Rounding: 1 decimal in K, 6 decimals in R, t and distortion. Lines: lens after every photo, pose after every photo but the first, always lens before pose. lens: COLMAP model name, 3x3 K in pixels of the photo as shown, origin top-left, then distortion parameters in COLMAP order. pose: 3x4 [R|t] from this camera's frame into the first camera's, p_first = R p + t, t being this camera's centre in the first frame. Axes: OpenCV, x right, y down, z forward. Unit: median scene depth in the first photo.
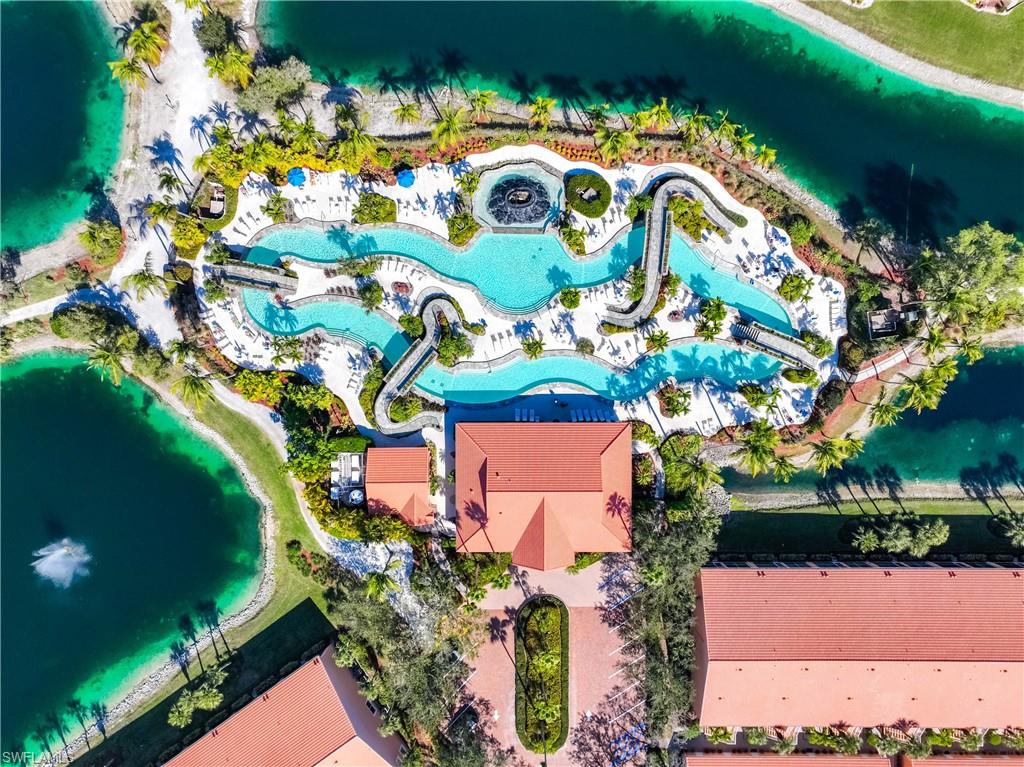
lens RADIAL K [[721.3, 0, 512.0], [0, 721.3, 383.5], [0, 0, 1]] dist [0.005603, 0.009909]
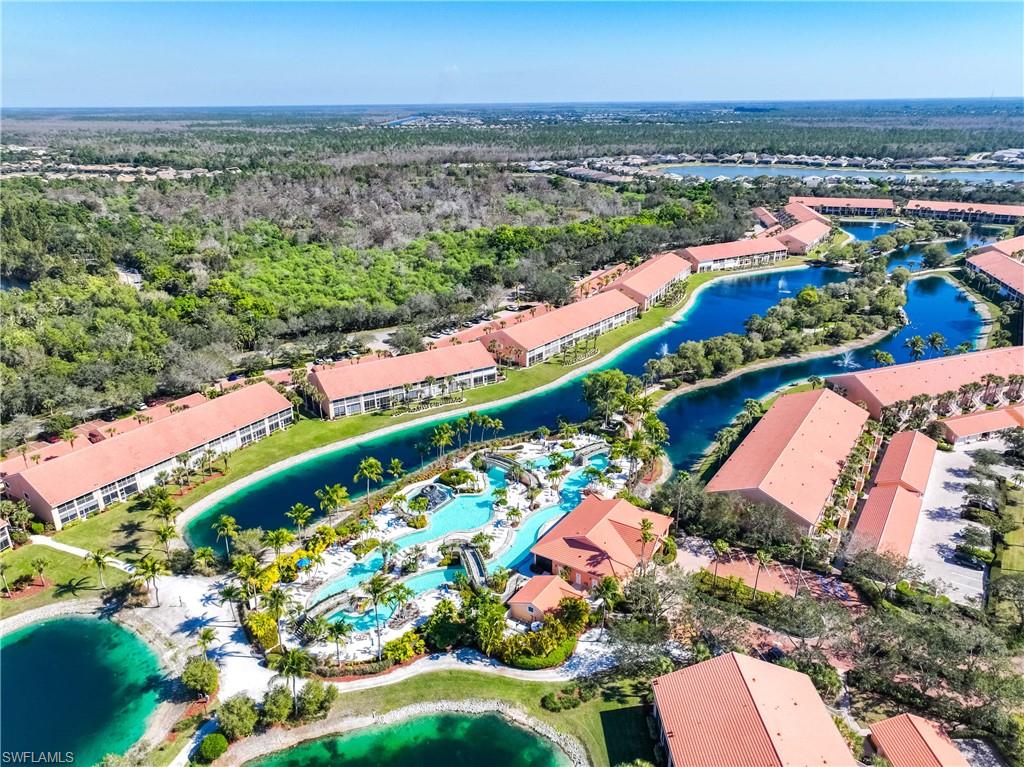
lens RADIAL K [[721.3, 0, 512.0], [0, 721.3, 383.5], [0, 0, 1]] dist [0.005603, 0.009909]
pose [[0.557274, -0.302029, 0.773450, -0.965364], [0.829962, 0.174913, -0.529688, 0.635537], [0.024694, 0.937115, 0.348147, 0.249280]]
